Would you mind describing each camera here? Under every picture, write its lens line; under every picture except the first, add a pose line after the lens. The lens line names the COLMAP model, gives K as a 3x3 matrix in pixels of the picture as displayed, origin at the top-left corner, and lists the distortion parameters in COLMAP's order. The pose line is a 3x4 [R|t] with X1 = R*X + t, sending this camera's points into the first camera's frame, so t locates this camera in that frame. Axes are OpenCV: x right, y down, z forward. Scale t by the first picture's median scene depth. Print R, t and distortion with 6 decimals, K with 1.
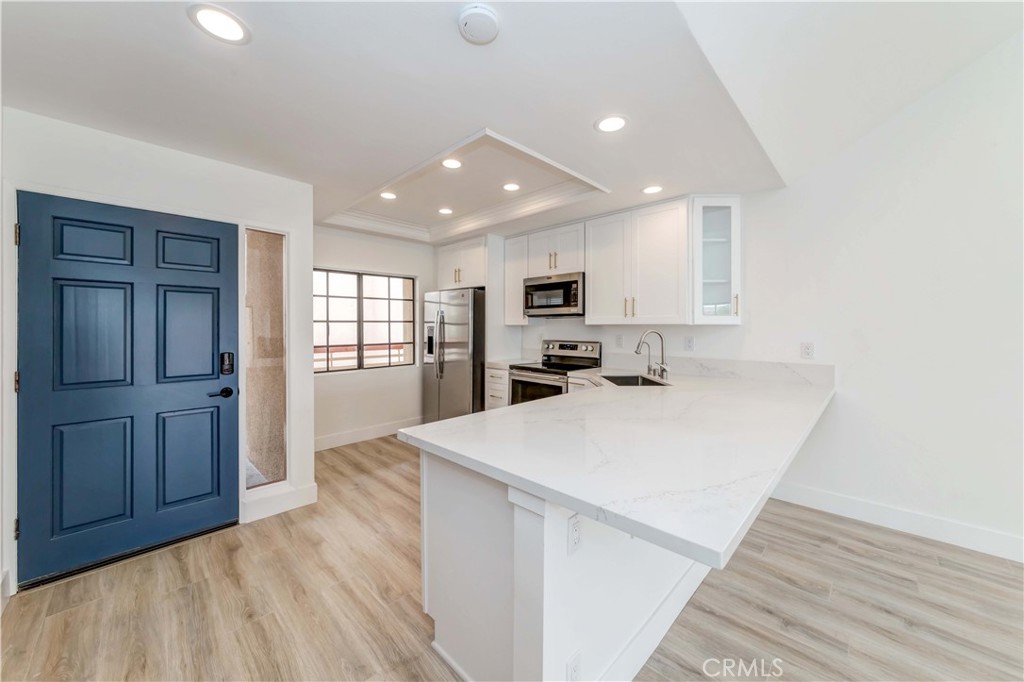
lens RADIAL K [[365.9, 0, 489.9], [0, 365.9, 329.6], [0, 0, 1]] dist [0.004777, -0.000610]
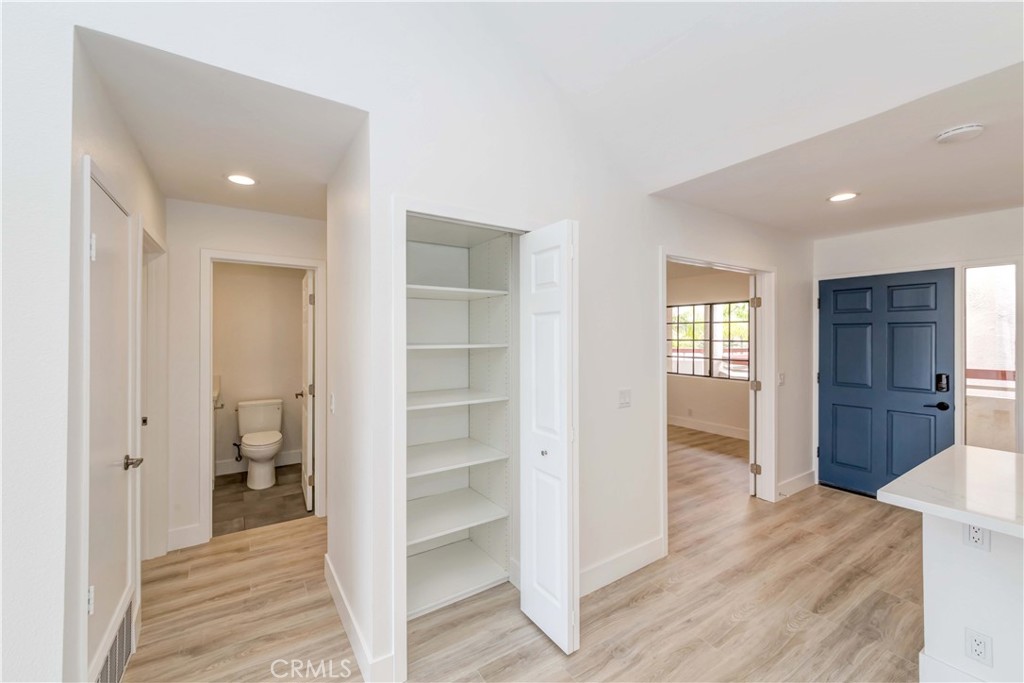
lens RADIAL K [[407.6, 0, 519.9], [0, 407.6, 338.1], [0, 0, 1]] dist [-0.002720, 0.001073]
pose [[-0.179223, 0.006890, -0.983784, 0.534594], [-0.006028, 0.999949, 0.008101, -0.036209], [0.983790, 0.007383, -0.179172, -0.088034]]
